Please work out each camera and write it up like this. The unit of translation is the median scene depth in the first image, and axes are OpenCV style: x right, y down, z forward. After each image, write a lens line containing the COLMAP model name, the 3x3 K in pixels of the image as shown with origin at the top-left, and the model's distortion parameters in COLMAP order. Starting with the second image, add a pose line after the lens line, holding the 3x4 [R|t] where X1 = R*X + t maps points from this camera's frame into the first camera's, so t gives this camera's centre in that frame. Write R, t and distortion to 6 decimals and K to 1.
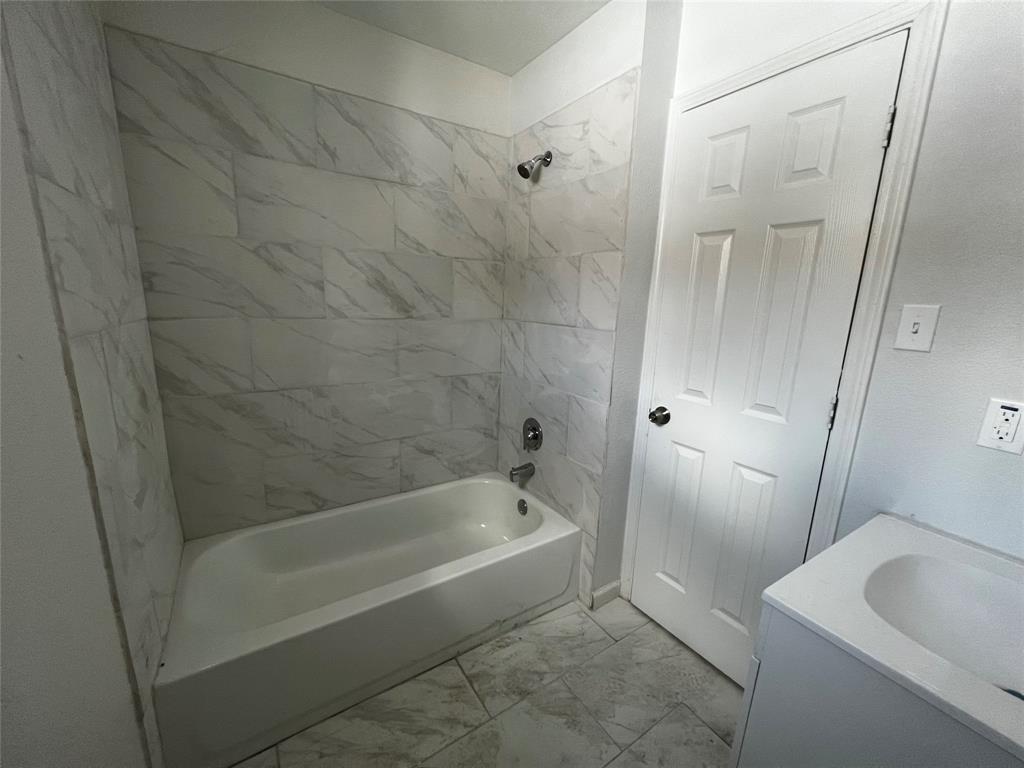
lens RADIAL K [[415.0, 0, 512.3], [0, 415.0, 390.3], [0, 0, 1]] dist [0.000862, 0.001021]
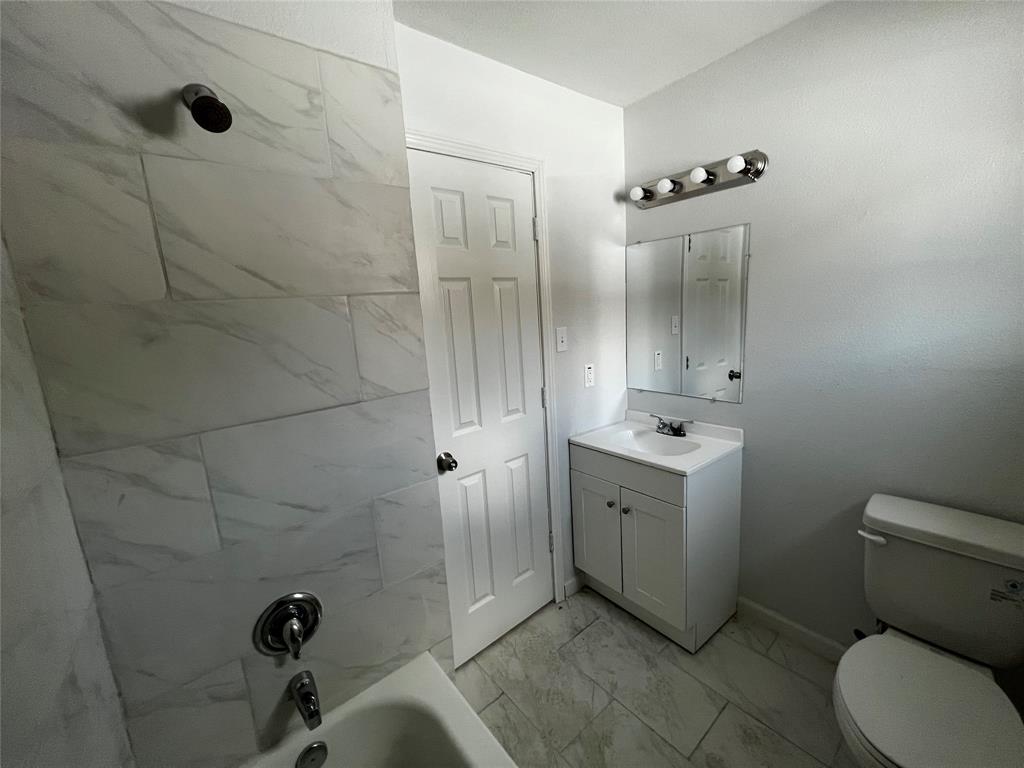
lens RADIAL K [[415.0, 0, 513.1], [0, 415.0, 384.6], [0, 0, 1]] dist [0.000862, 0.001021]
pose [[-0.106858, -0.211717, 0.971472, -0.544763], [0.270494, 0.934023, 0.233309, -0.284182], [-0.956773, 0.287708, -0.042540, 0.836129]]
